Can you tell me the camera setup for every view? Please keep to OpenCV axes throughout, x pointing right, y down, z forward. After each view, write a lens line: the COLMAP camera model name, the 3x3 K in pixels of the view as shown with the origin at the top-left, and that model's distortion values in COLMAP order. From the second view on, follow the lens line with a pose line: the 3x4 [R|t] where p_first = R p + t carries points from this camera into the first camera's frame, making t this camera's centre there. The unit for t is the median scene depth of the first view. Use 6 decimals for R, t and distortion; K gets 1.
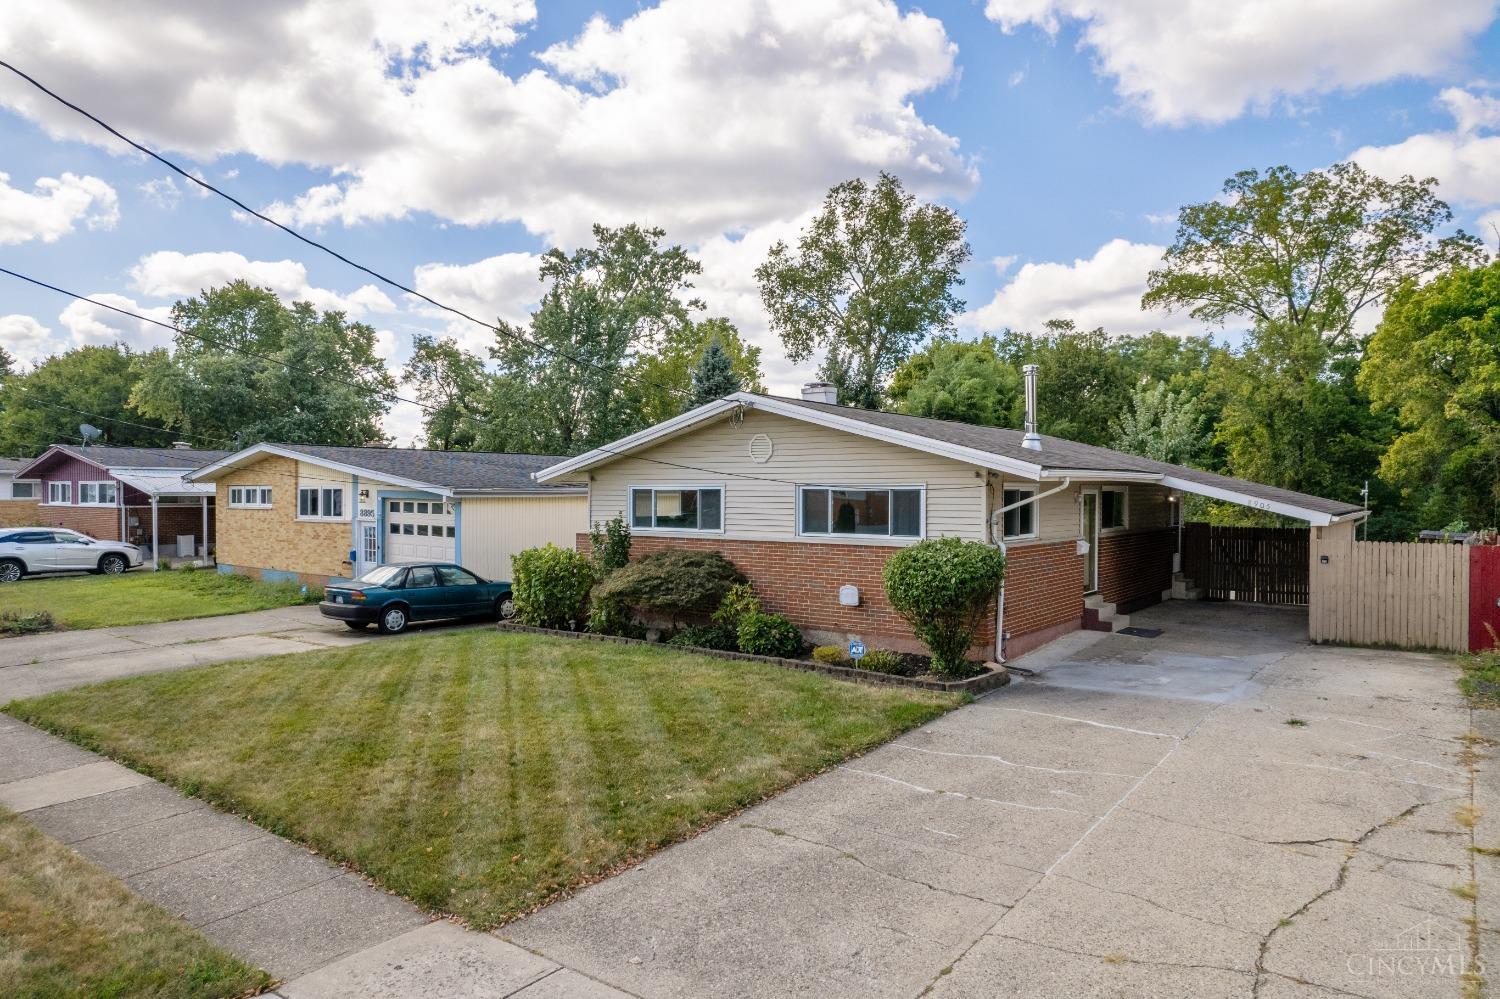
lens RADIAL K [[968.8, 0, 750.0], [0, 968.8, 499.5], [0, 0, 1]] dist [-0.063918, 0.000796]
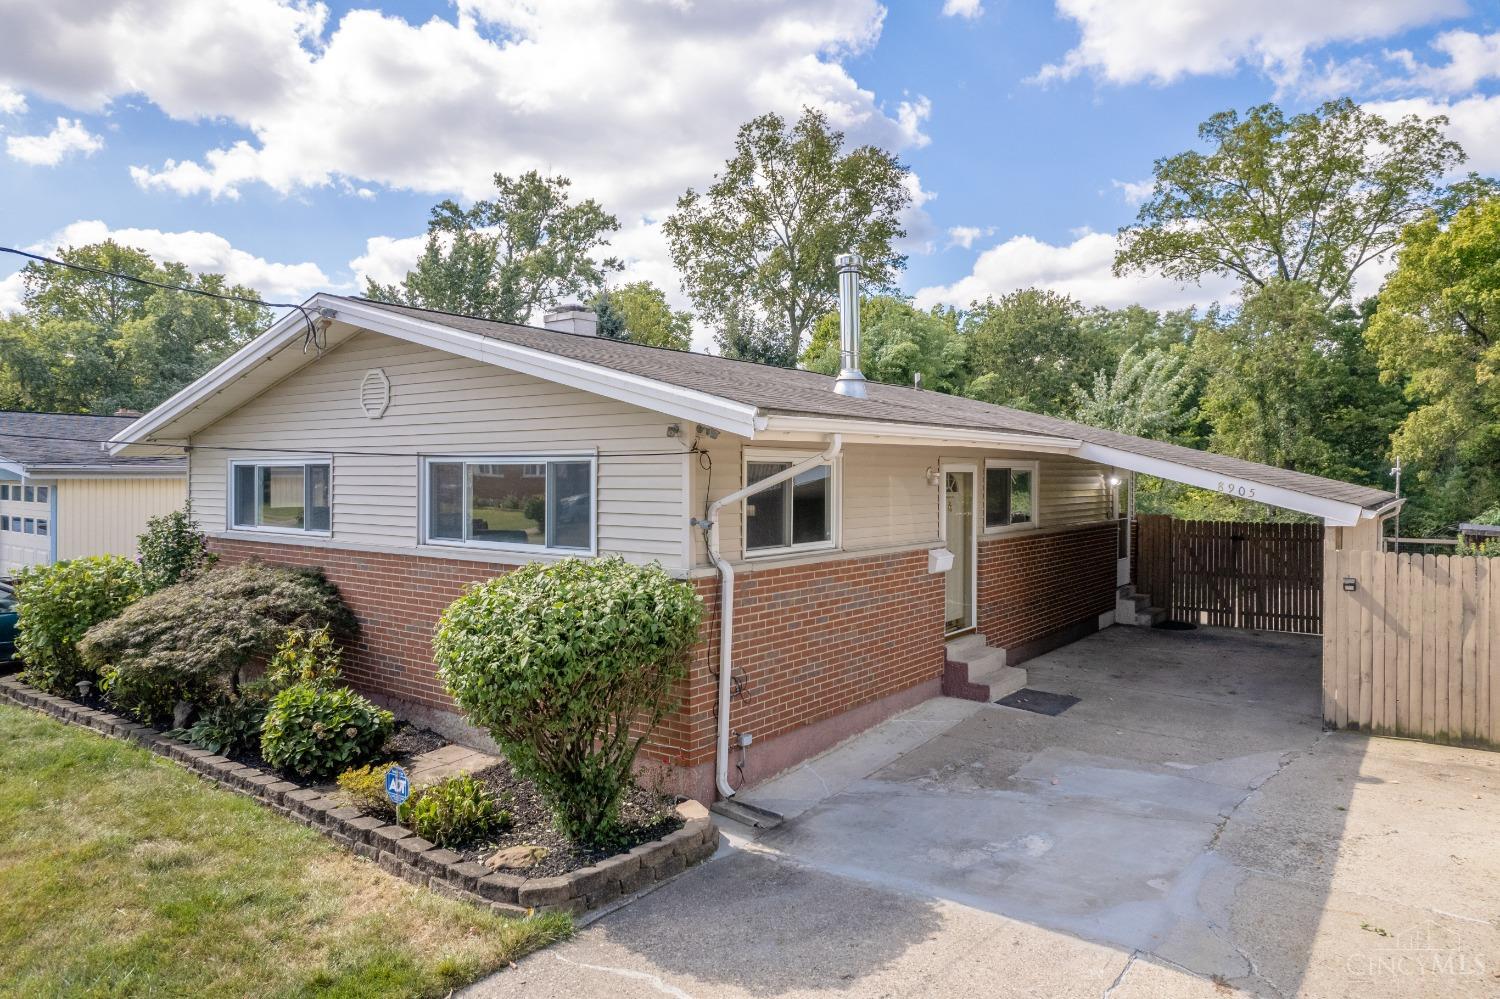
lens RADIAL K [[958.9, 0, 746.1], [0, 958.9, 468.5], [0, 0, 1]] dist [-0.023599, -0.033034]
pose [[0.999987, 0.000435, 0.005045, 0.076764], [-0.000353, 0.999868, -0.016223, 0.000626], [-0.005052, 0.016221, 0.999856, 0.138371]]
